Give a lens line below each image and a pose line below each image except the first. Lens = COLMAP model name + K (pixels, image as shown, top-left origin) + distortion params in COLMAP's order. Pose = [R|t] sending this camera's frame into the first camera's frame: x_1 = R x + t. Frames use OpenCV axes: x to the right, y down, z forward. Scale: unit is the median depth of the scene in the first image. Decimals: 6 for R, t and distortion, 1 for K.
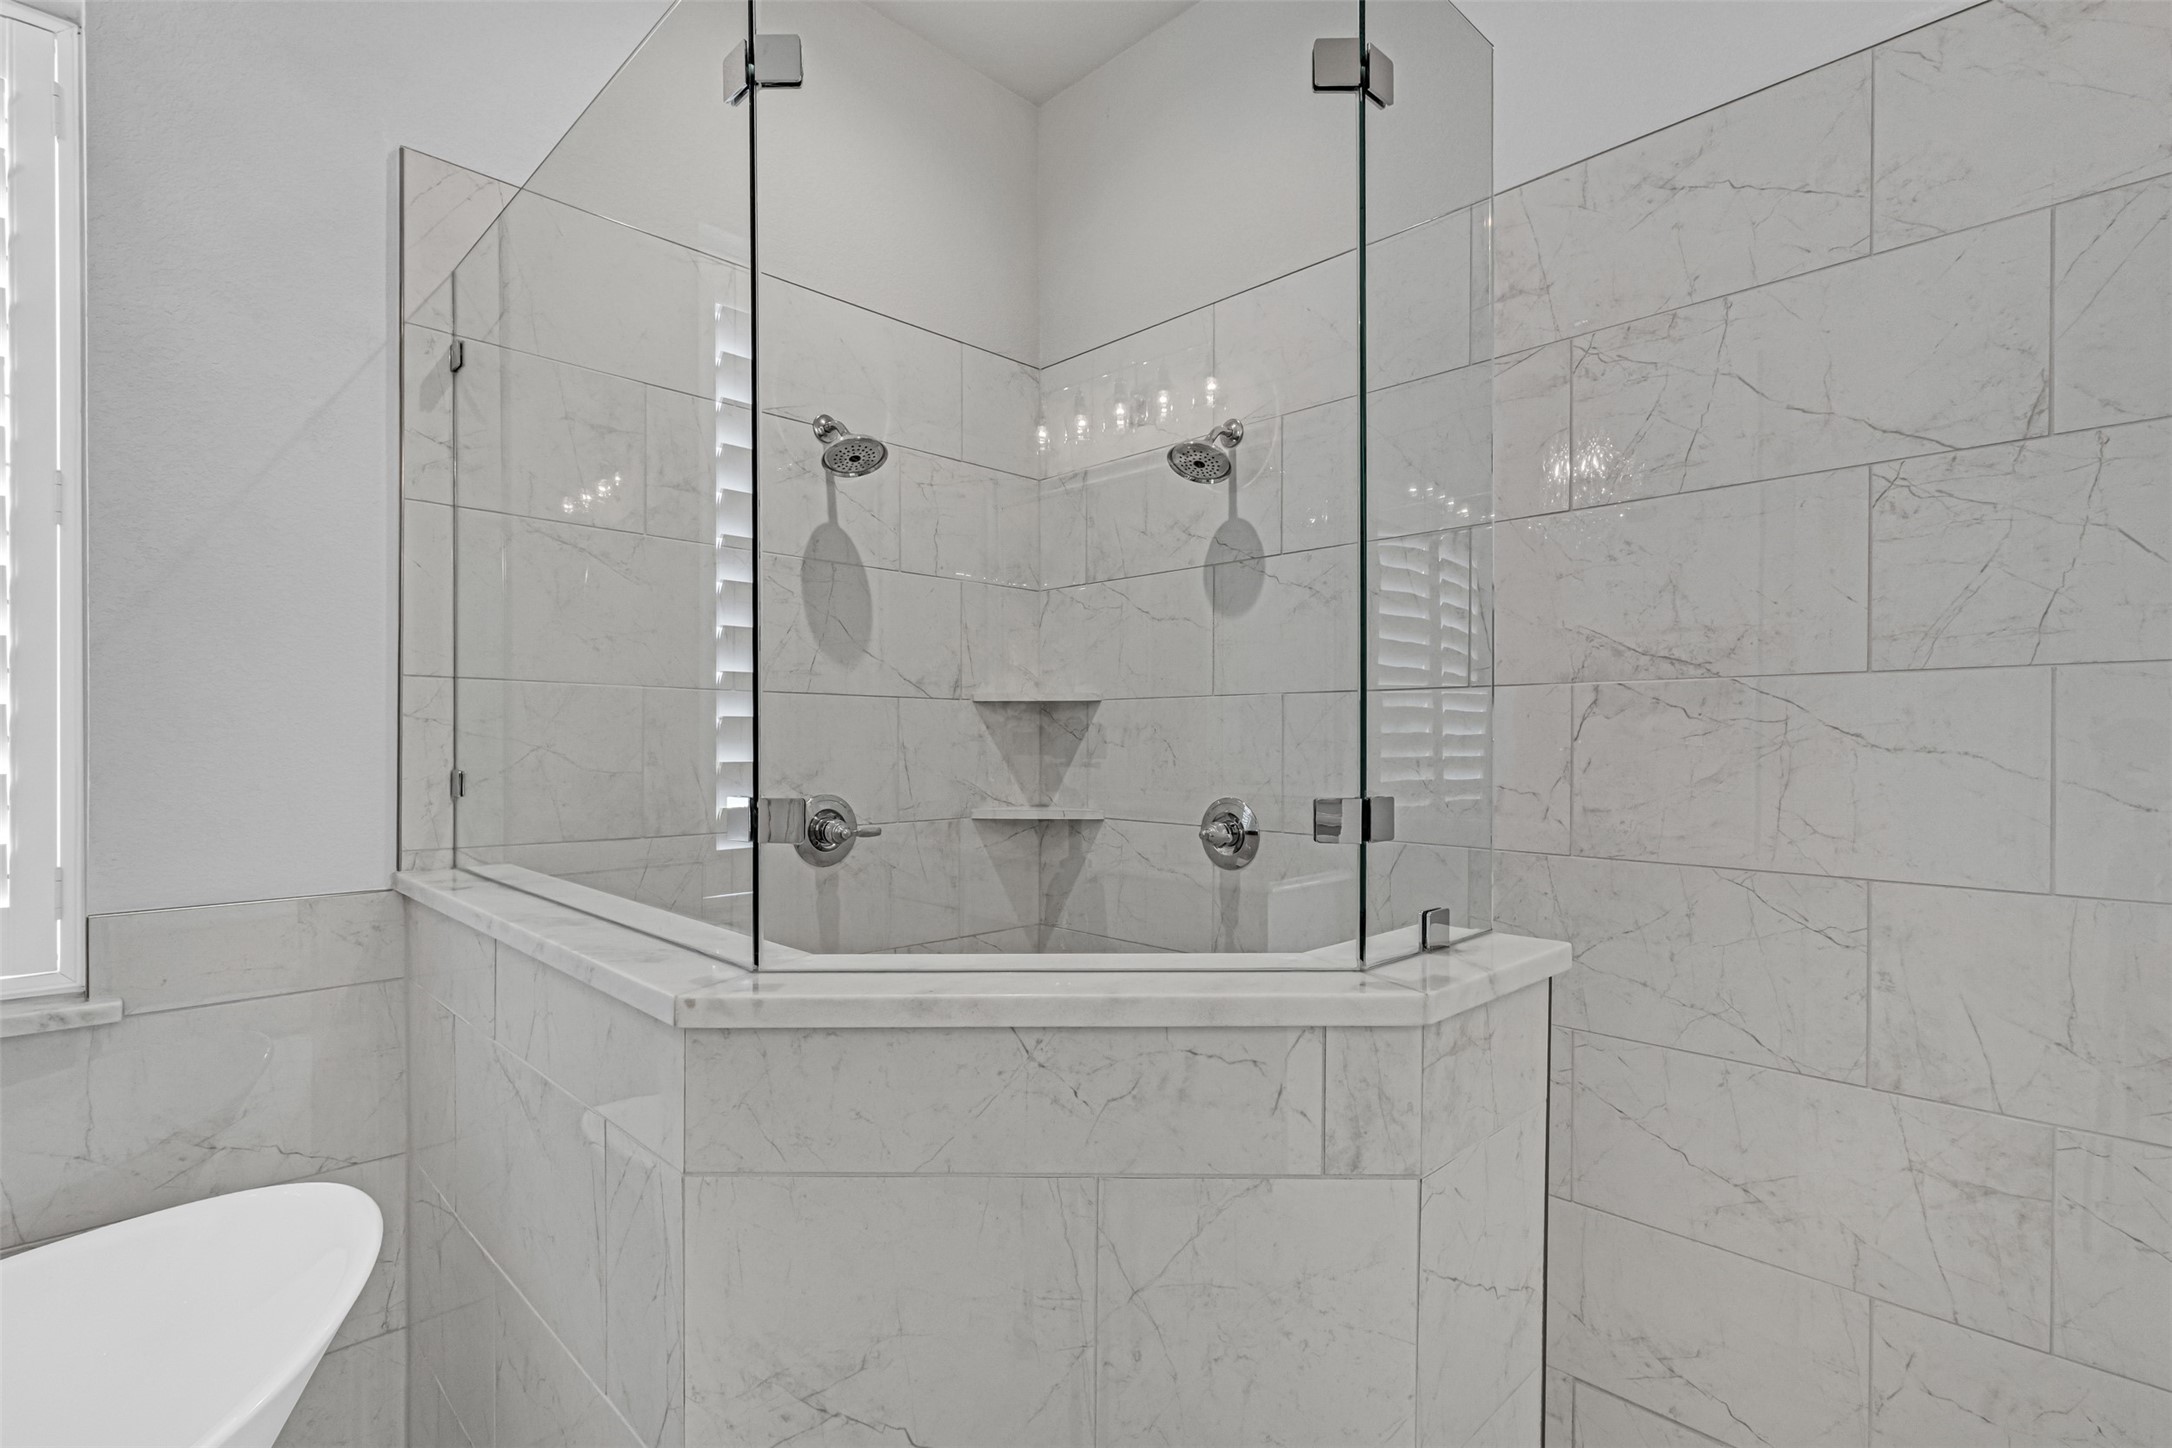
lens RADIAL K [[997.4, 0, 1088.3], [0, 997.4, 759.7], [0, 0, 1]] dist [0.001115, -0.000035]
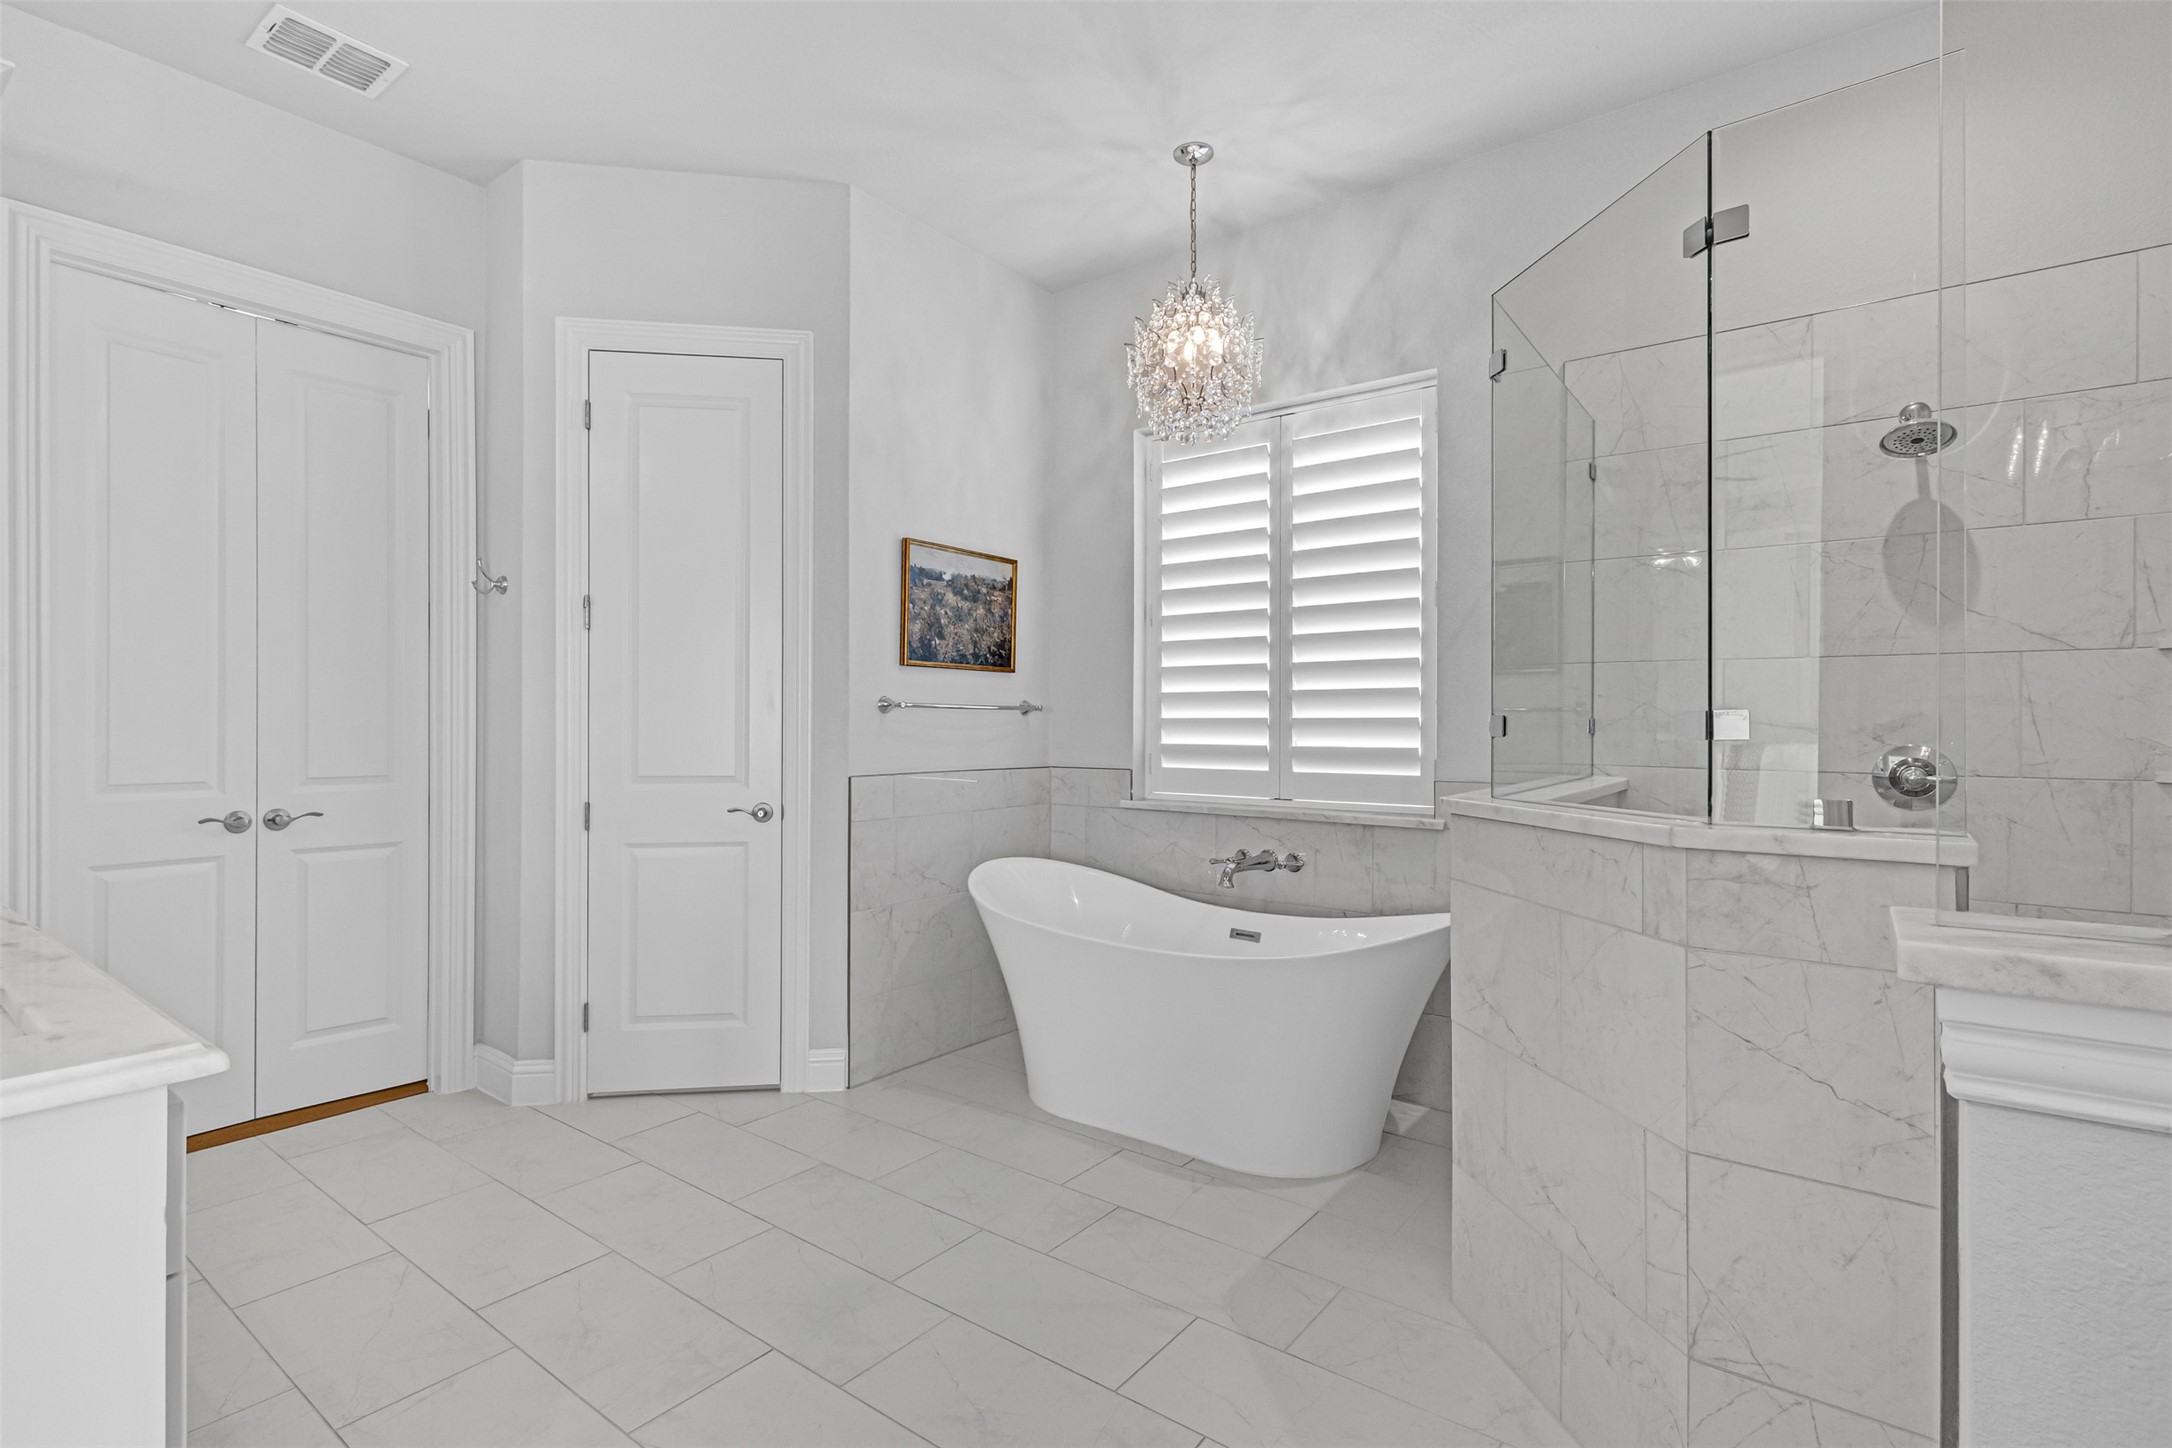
lens RADIAL K [[1018.7, 0, 1086.0], [0, 1018.7, 724.0], [0, 0, 1]] dist [0.001331, 0.000158]
pose [[0.162700, -0.001698, -0.986674, 0.713722], [-0.018150, 0.999824, -0.004713, 0.034137], [0.986509, 0.018675, 0.162641, -0.088813]]
